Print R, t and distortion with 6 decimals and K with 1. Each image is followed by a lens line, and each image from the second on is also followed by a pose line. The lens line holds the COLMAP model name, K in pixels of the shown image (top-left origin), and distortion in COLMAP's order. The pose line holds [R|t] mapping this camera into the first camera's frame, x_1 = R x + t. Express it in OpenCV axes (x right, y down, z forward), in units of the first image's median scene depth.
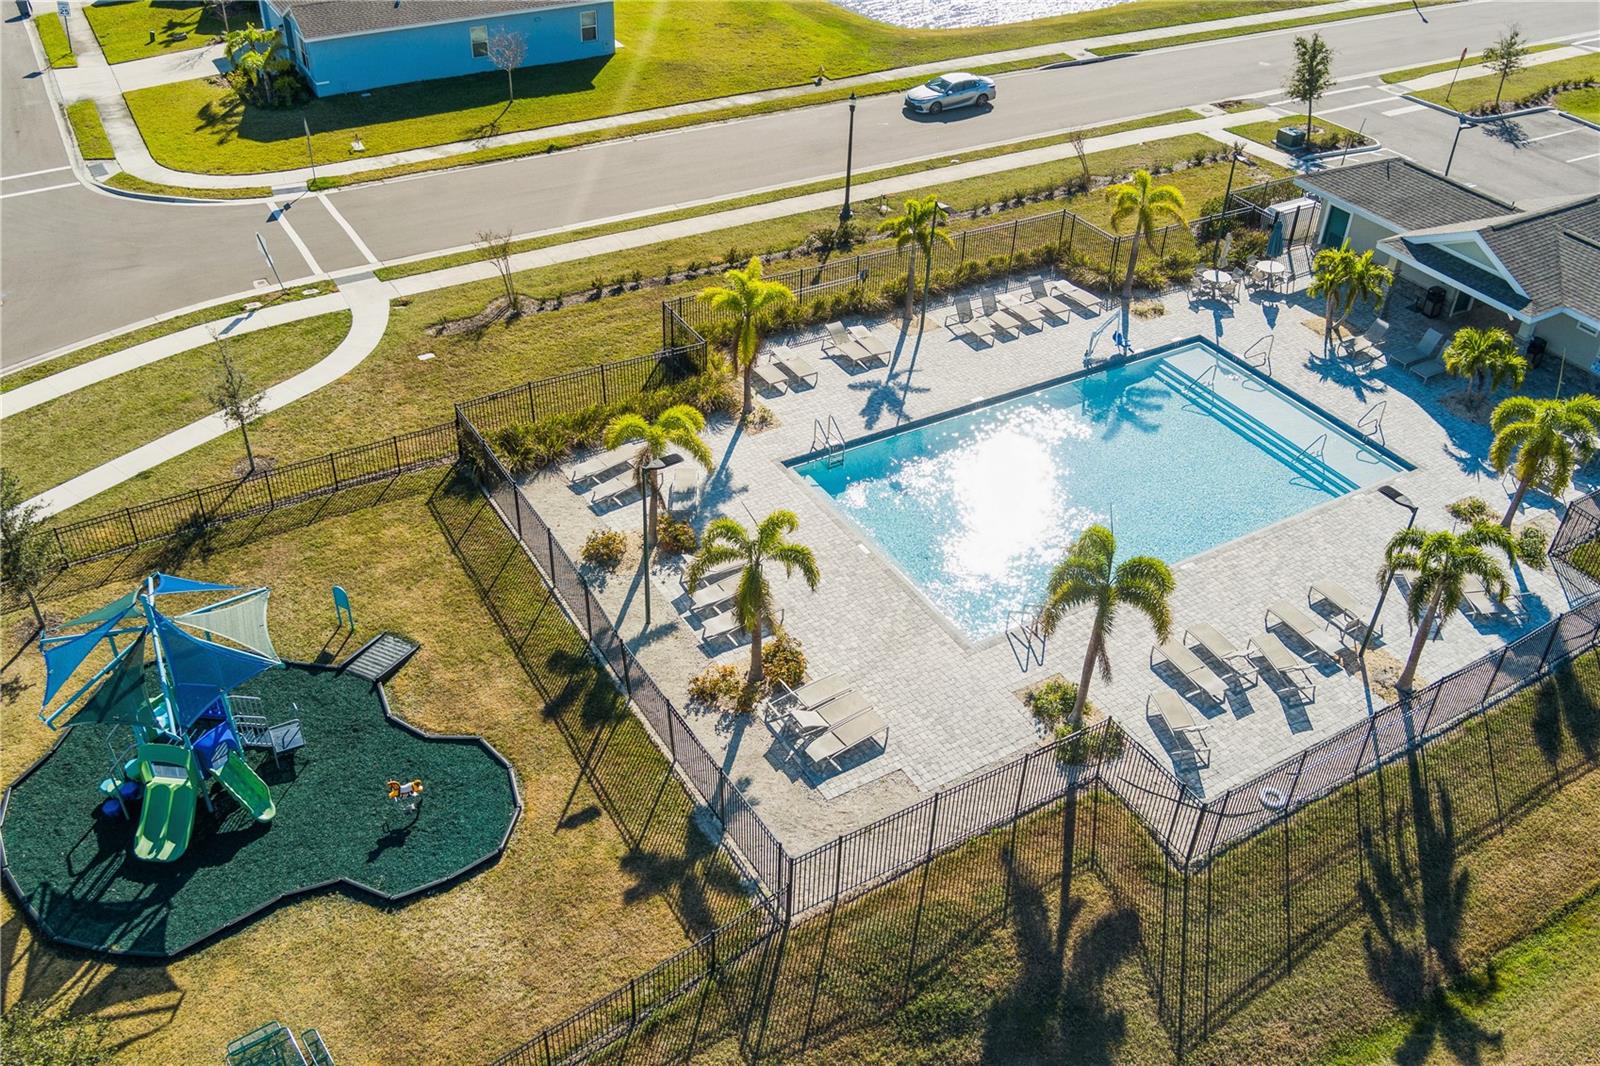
lens RADIAL K [[1372.0, 0, 800.0], [0, 1372.0, 533.0], [0, 0, 1]] dist [-0.077377, 0.027492]
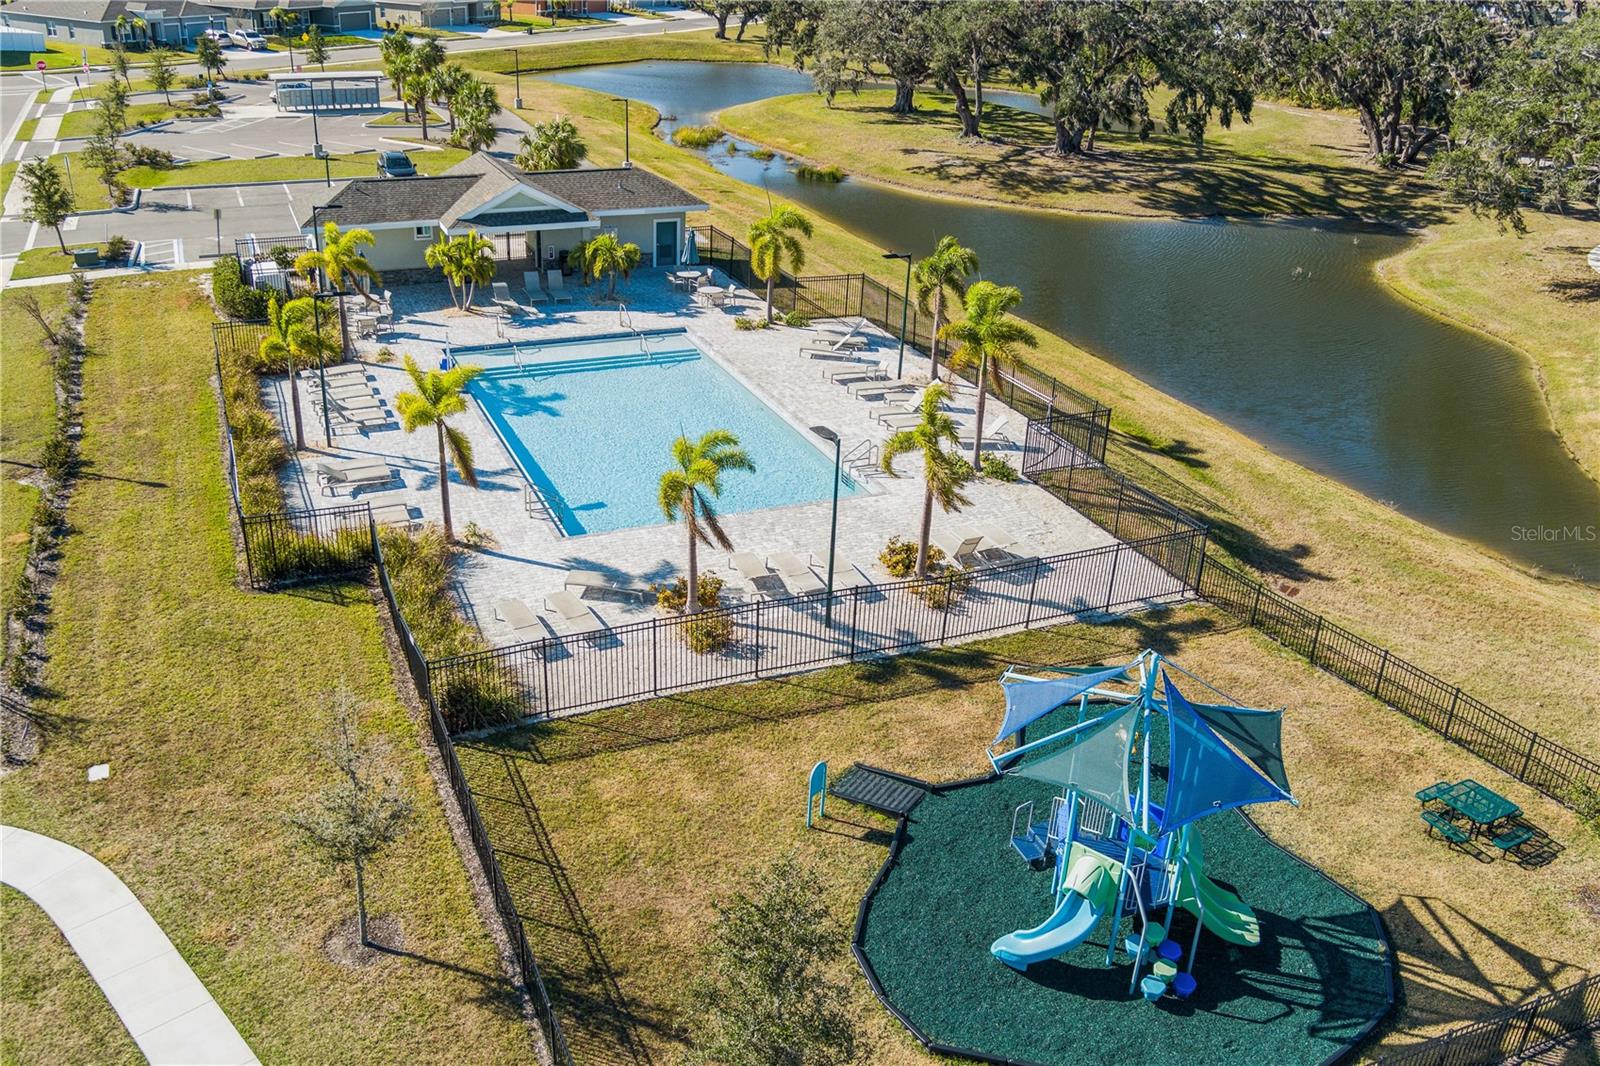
lens RADIAL K [[1372.0, 0, 800.0], [0, 1372.0, 533.0], [0, 0, 1]] dist [-0.077377, 0.027492]
pose [[0.116007, -0.441652, 0.889655, -0.884903], [0.563871, 0.766655, 0.307065, -0.270577], [-0.817675, 0.466029, 0.337972, 0.653700]]
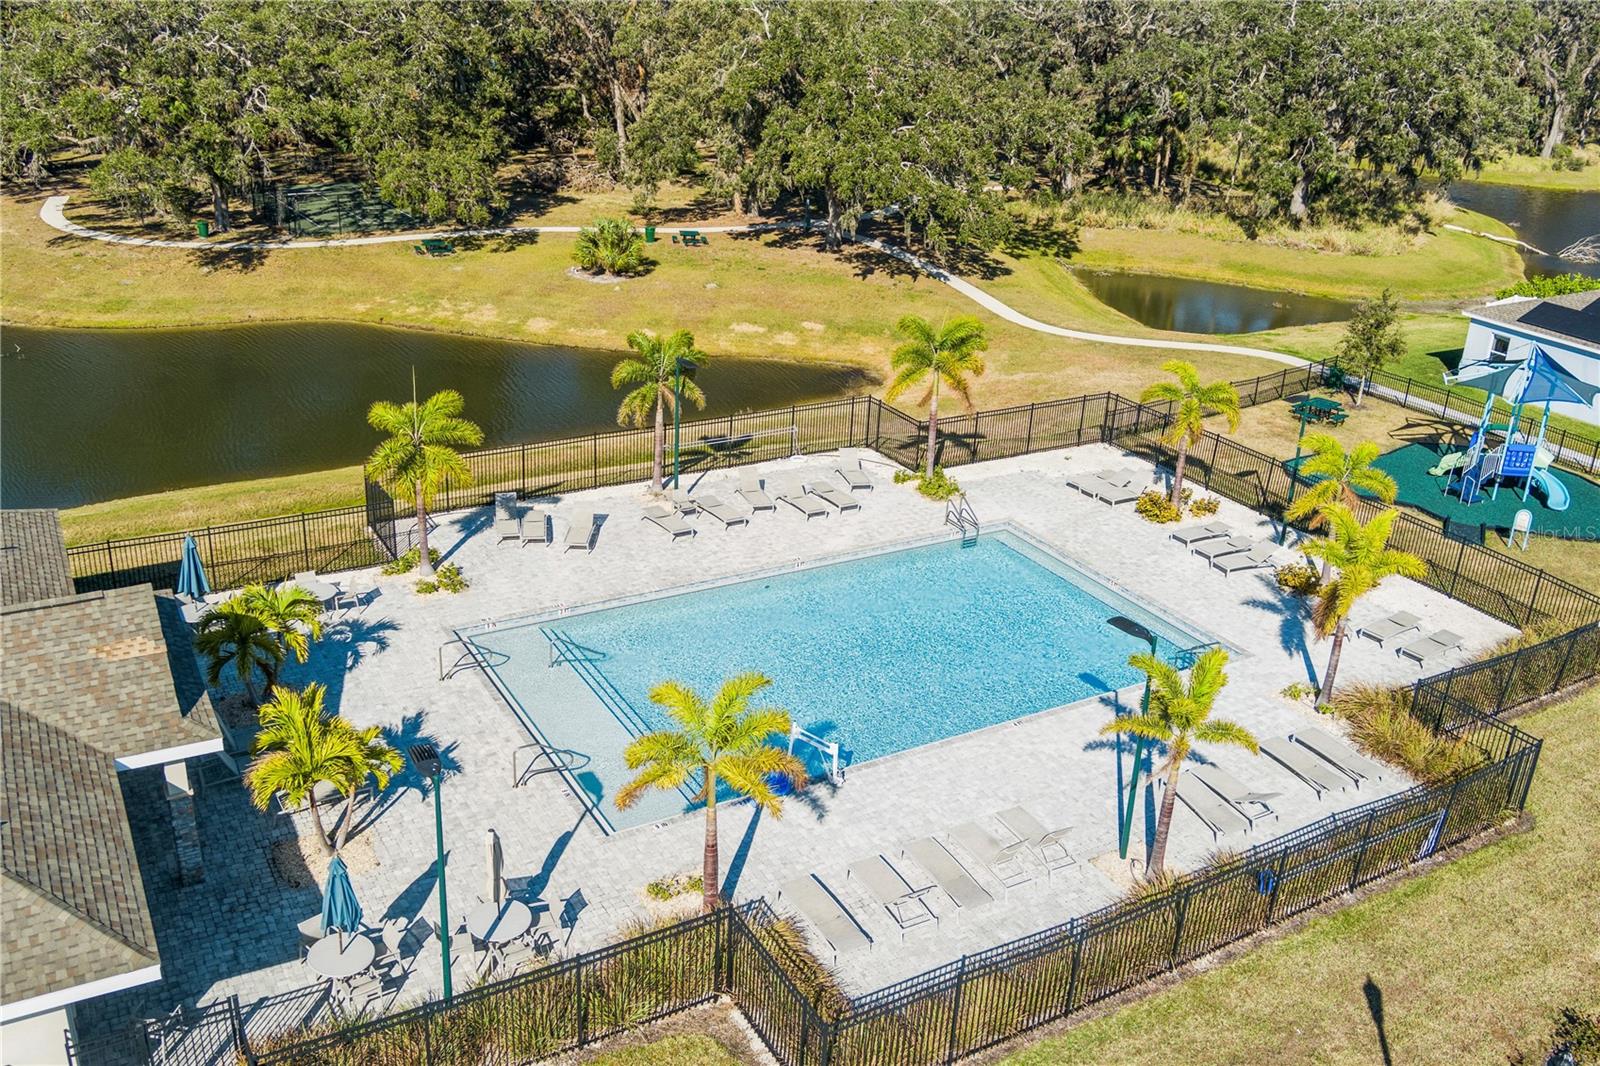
lens RADIAL K [[1372.0, 0, 800.0], [0, 1372.0, 533.0], [0, 0, 1]] dist [-0.077377, 0.027492]
pose [[-0.997356, -0.070283, -0.018472, 0.314726], [-0.051441, 0.503261, 0.862602, -0.902952], [-0.051330, 0.861271, -0.505546, 1.559689]]
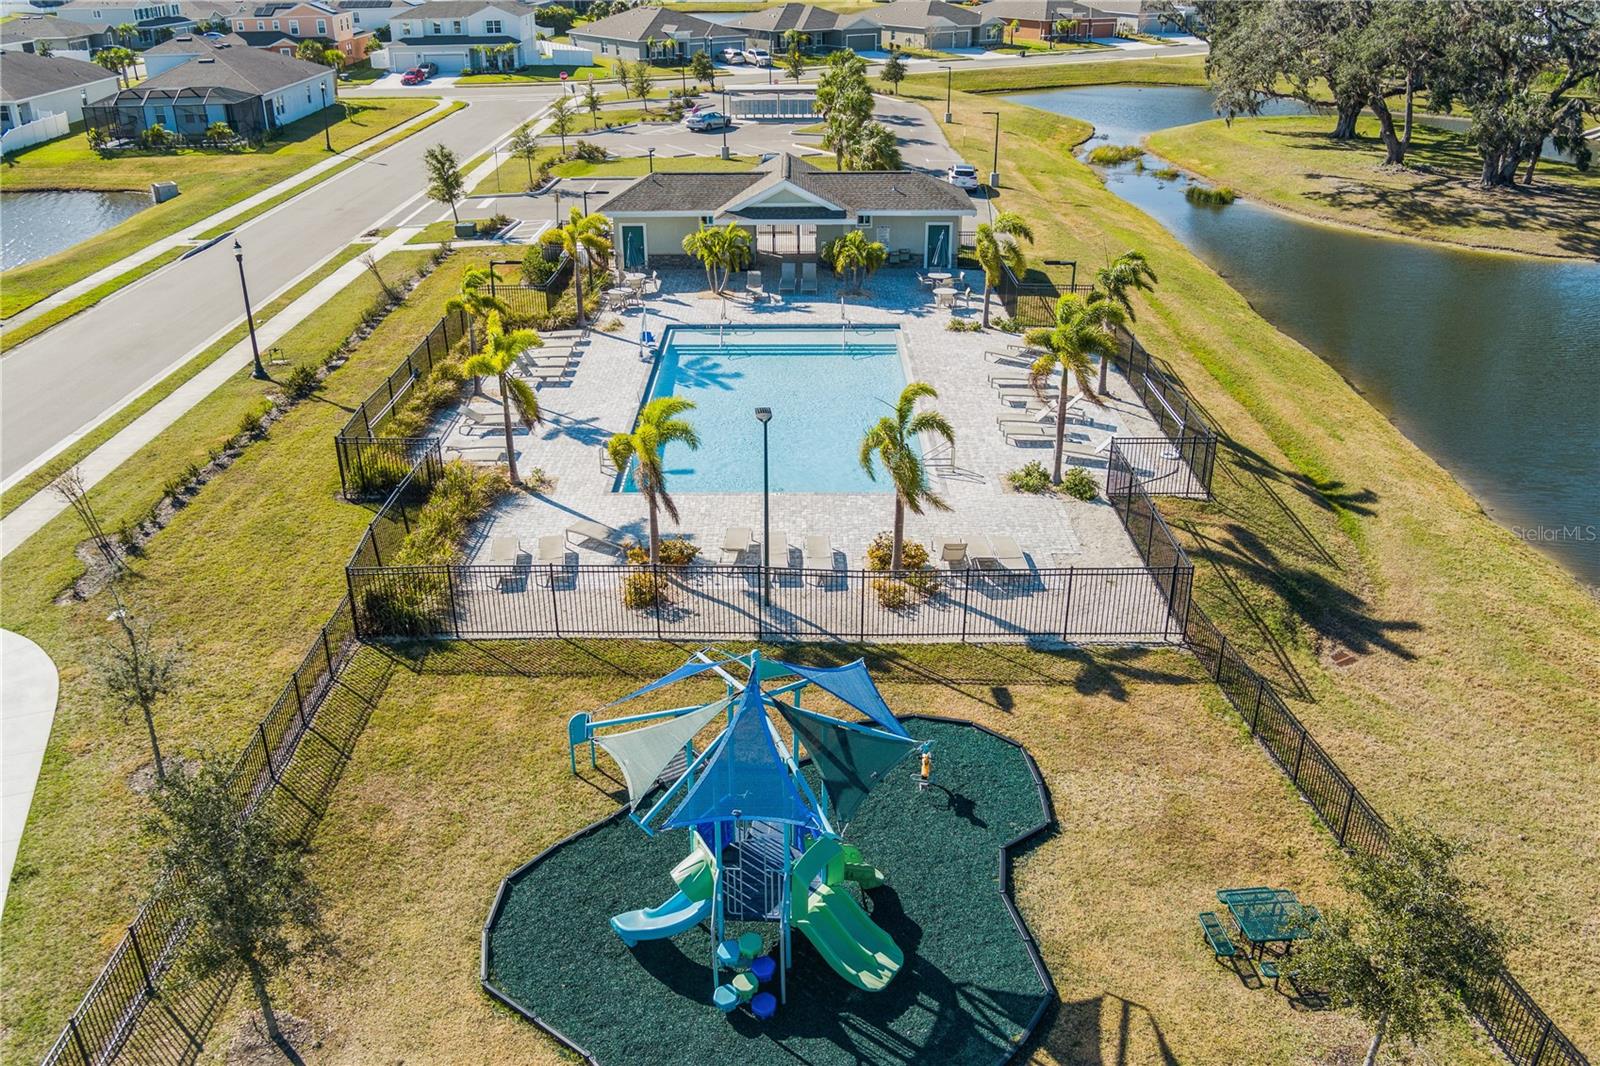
lens RADIAL K [[1295.8, 0, 791.4], [0, 1295.8, 540.7], [0, 0, 1]] dist [-0.073186, 0.013823]
pose [[0.513786, -0.399315, 0.759323, -0.743361], [0.527839, 0.844862, 0.087143, -0.040305], [-0.676321, 0.356028, 0.644852, 0.384447]]
